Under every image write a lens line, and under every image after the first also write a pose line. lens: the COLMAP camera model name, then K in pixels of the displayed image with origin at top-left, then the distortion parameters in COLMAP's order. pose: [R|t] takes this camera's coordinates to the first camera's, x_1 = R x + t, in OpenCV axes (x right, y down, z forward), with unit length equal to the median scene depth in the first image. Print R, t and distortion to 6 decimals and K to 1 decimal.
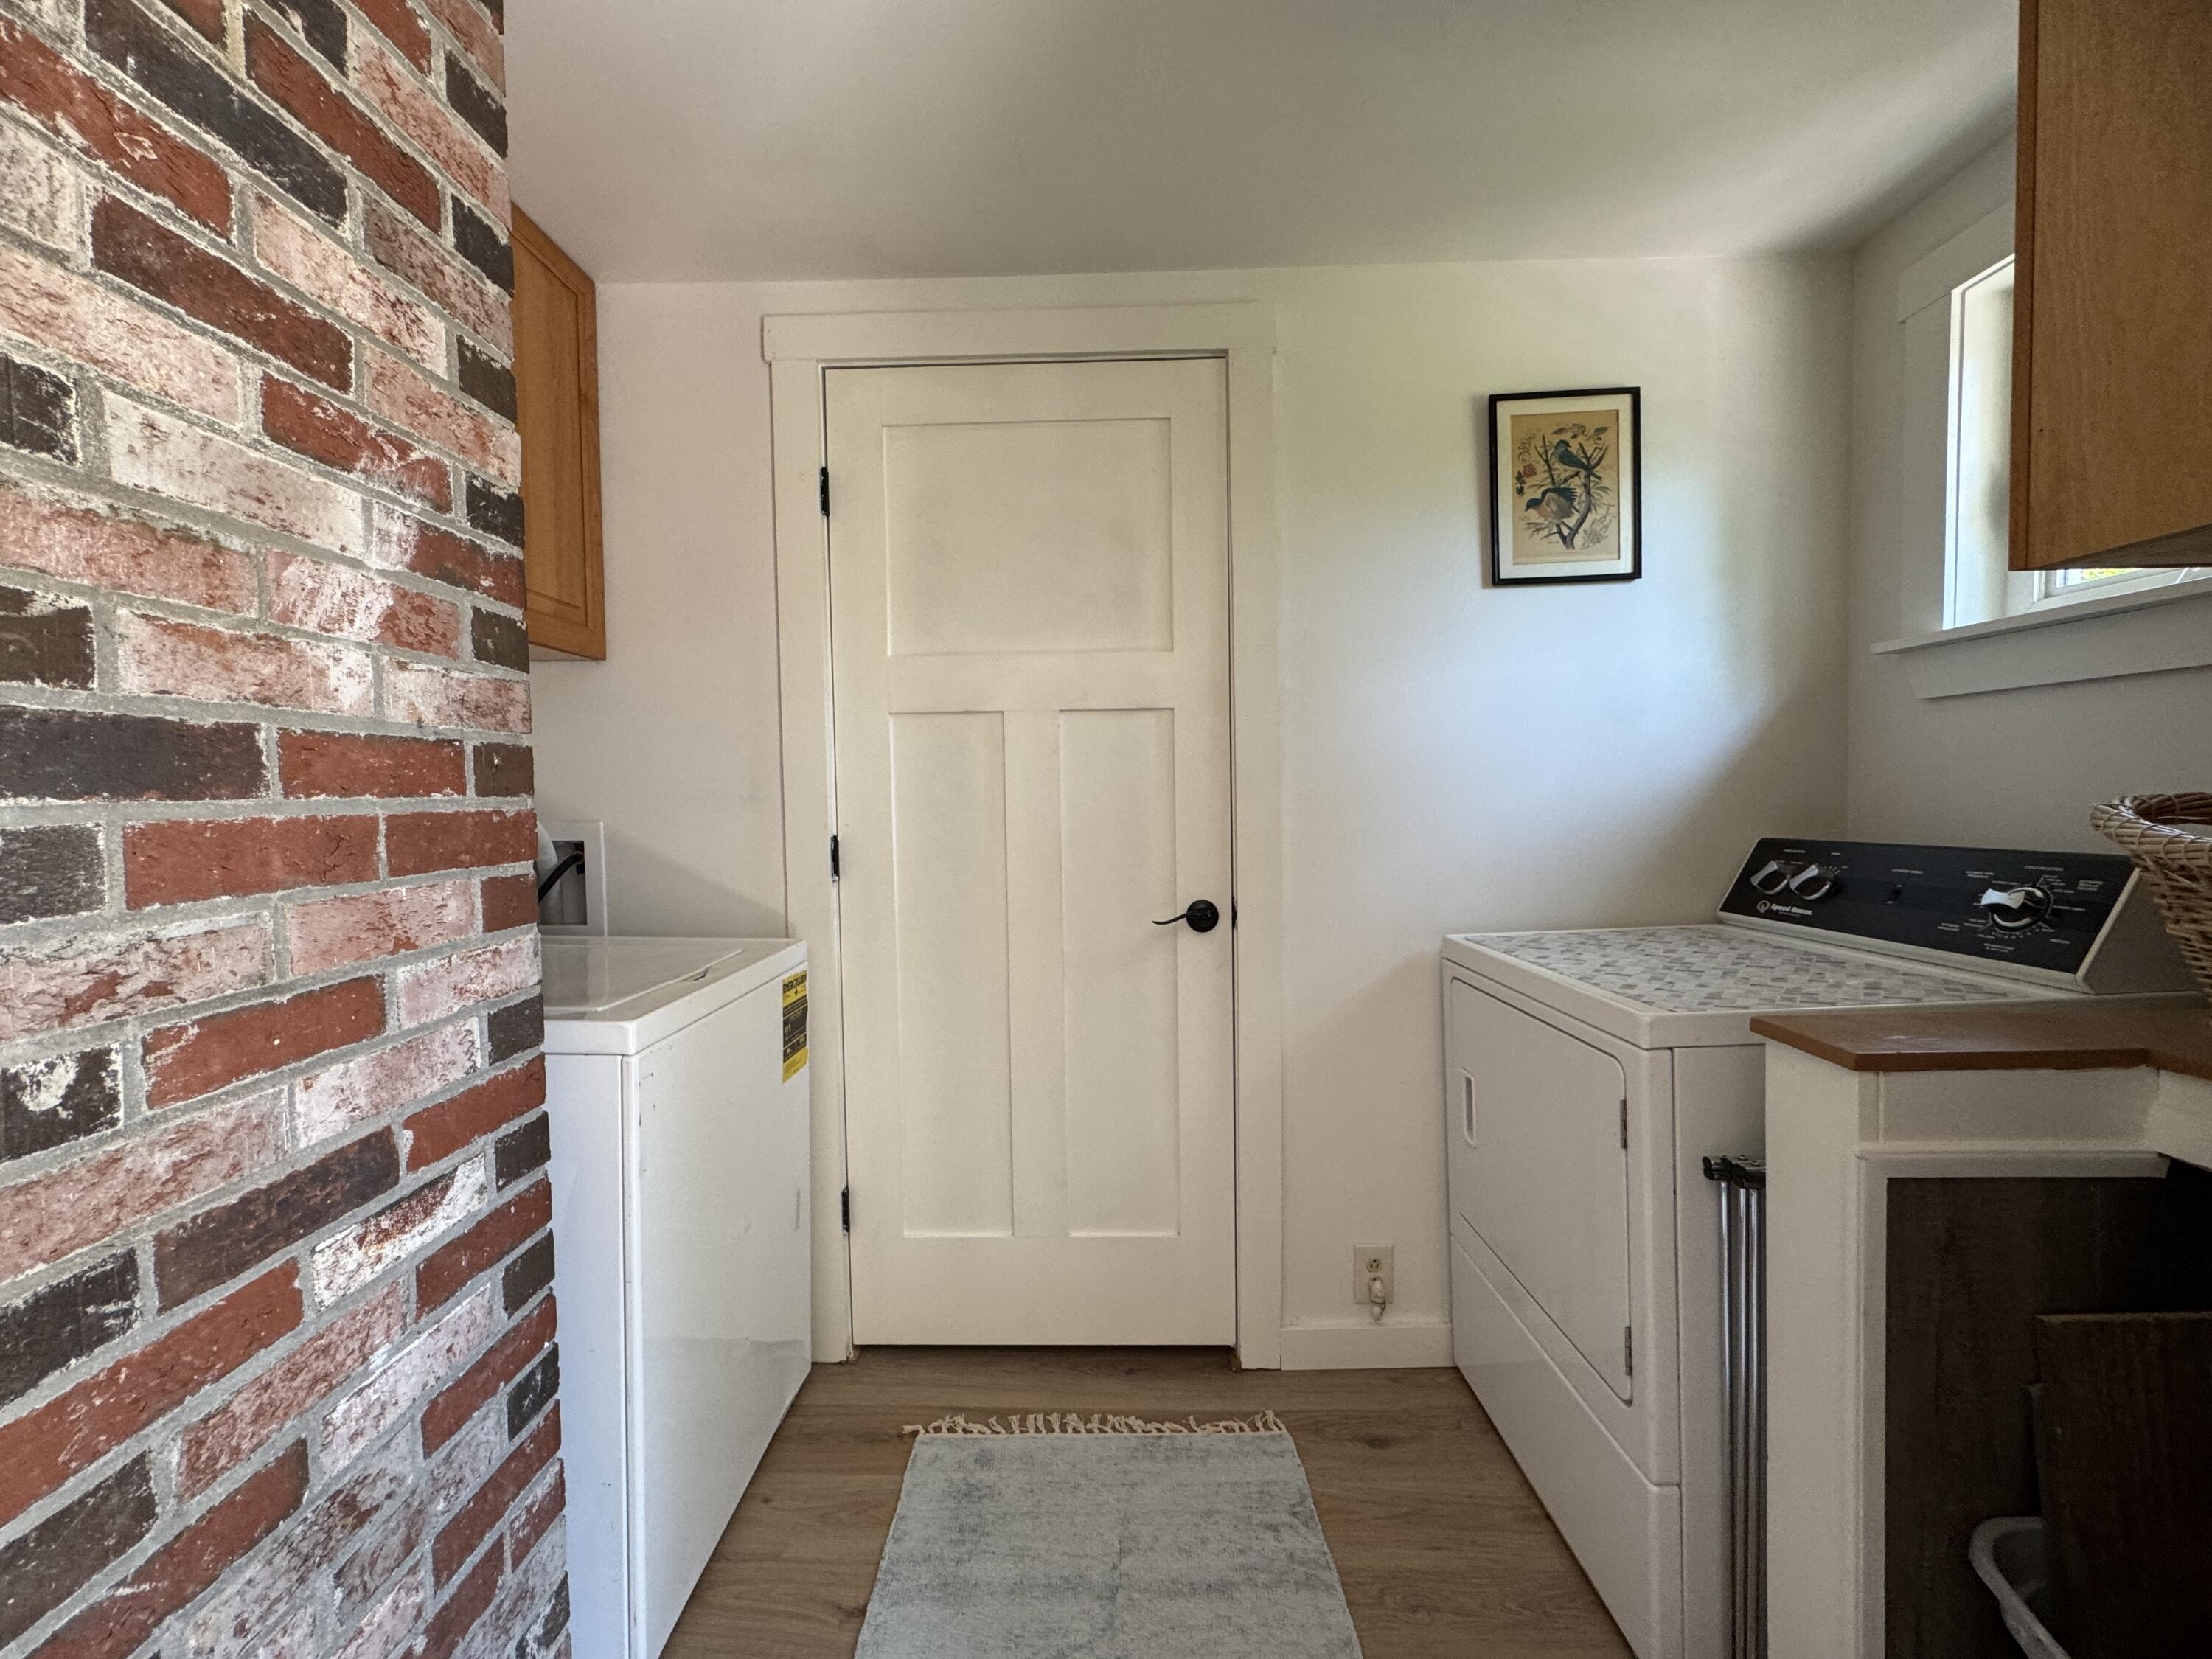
lens RADIAL K [[884.5, 0, 1104.8], [0, 884.5, 825.0], [0, 0, 1]] dist [-0.003226, 0.000622]
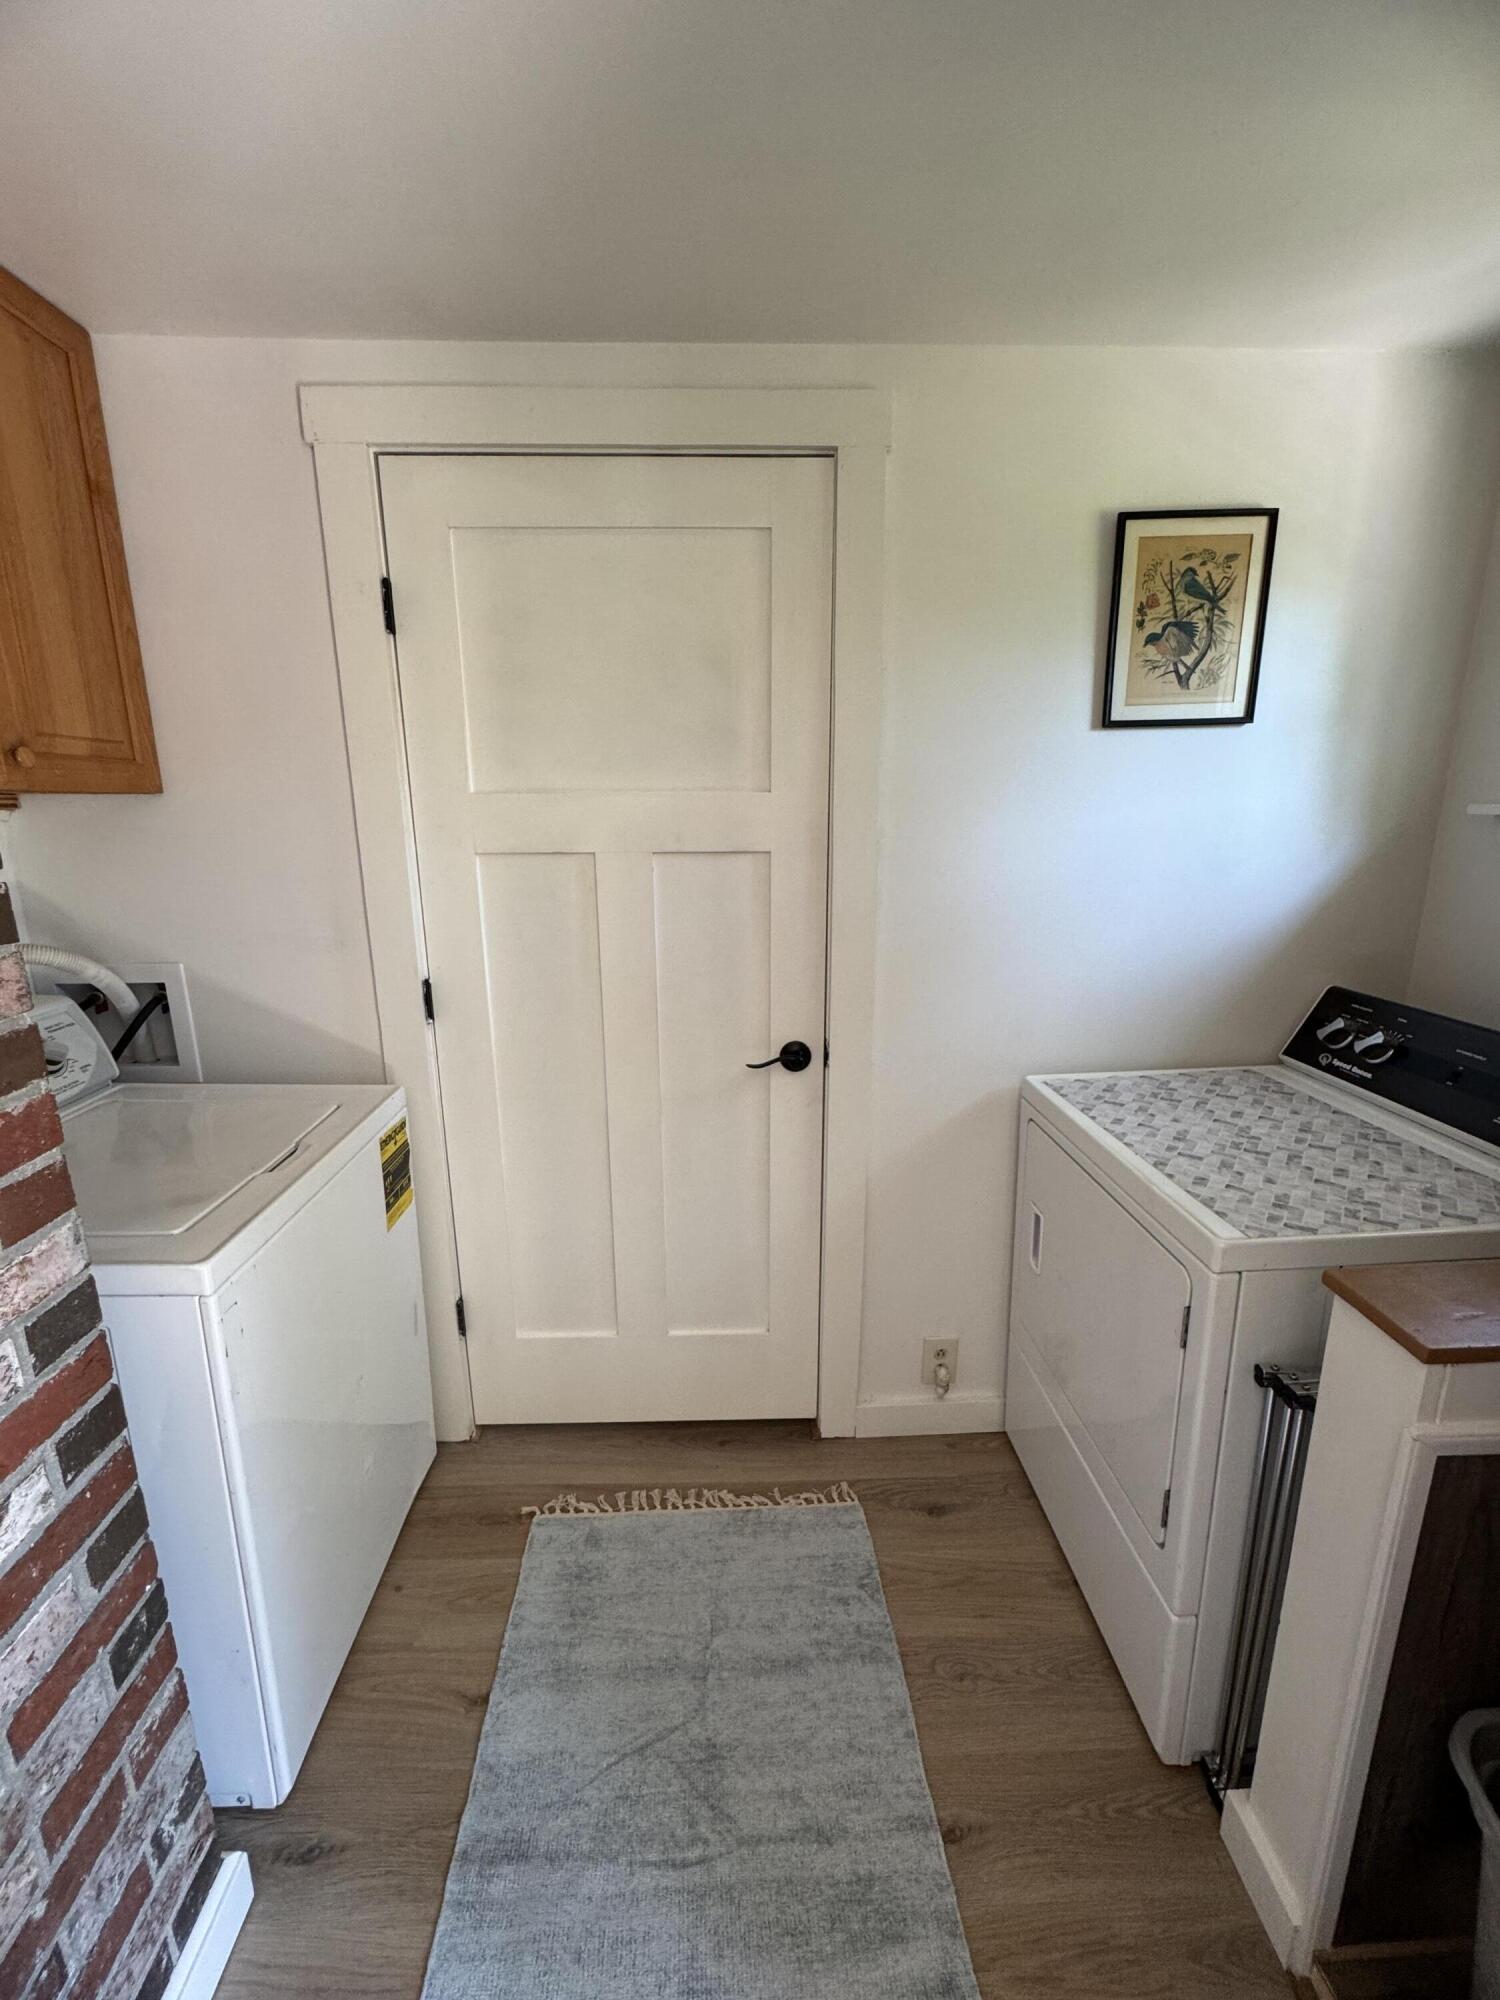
lens RADIAL K [[799.7, 0, 749.3], [0, 799.7, 988.9], [0, 0, 1]] dist [-0.003226, 0.000622]
pose [[0.998818, 0.000452, 0.048601, 0.012341], [-0.009948, 0.980688, 0.195326, -0.162815], [-0.047574, -0.195578, 0.979533, 0.111406]]
